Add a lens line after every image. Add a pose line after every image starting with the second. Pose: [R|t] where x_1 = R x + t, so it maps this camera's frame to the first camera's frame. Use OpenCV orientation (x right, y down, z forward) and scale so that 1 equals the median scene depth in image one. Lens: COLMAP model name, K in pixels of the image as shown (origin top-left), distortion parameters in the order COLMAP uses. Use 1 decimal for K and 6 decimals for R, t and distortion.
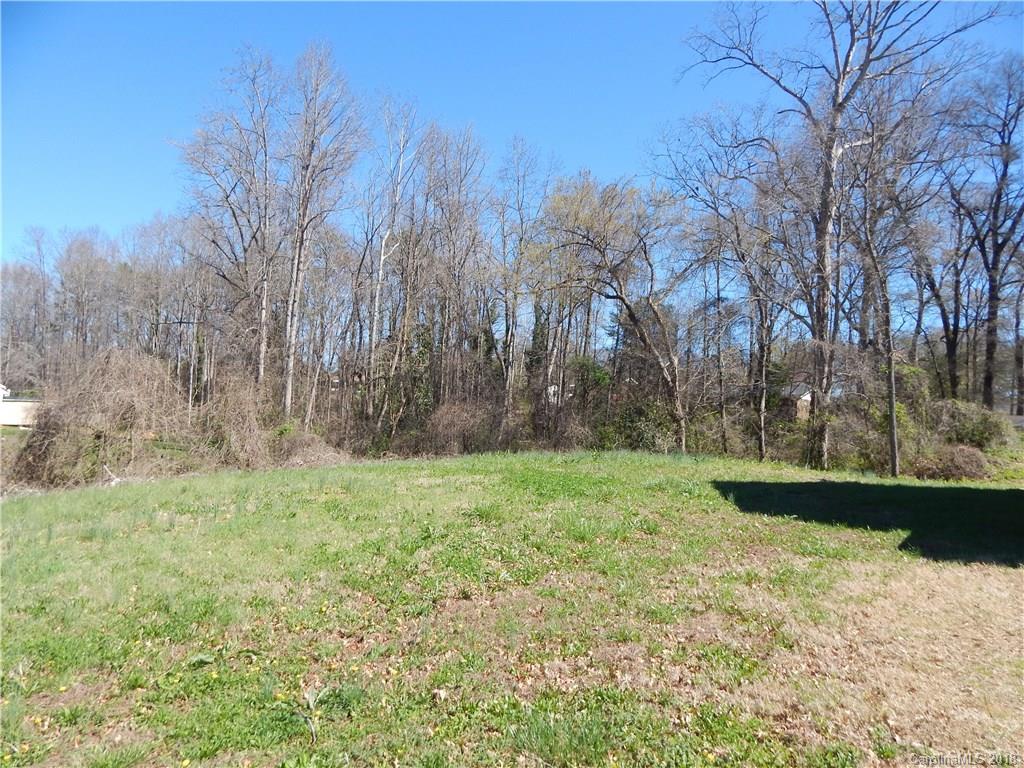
lens RADIAL K [[674.7, 0, 512.0], [0, 674.7, 384.0], [0, 0, 1]] dist [-0.001402, 0.001134]
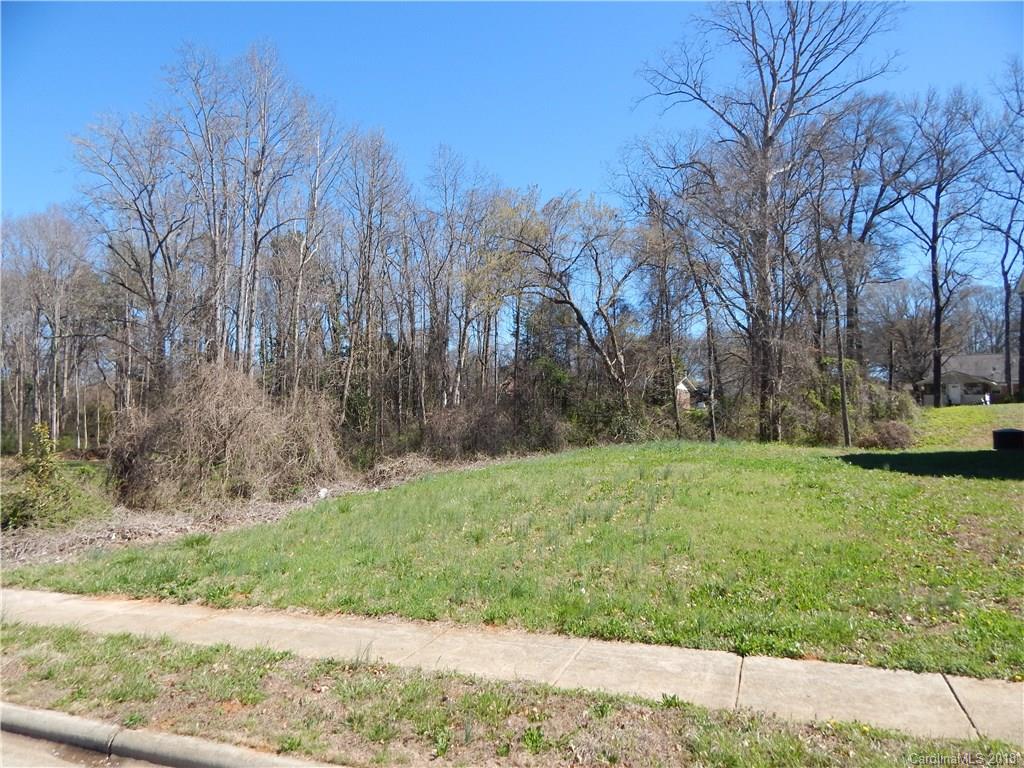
lens RADIAL K [[674.7, 0, 512.0], [0, 674.7, 384.0], [0, 0, 1]] dist [-0.001402, 0.001134]
pose [[0.972196, -0.042513, 0.230277, -0.186756], [0.042003, 0.999092, 0.007121, -0.009115], [-0.230370, 0.002750, 0.973099, -0.032027]]
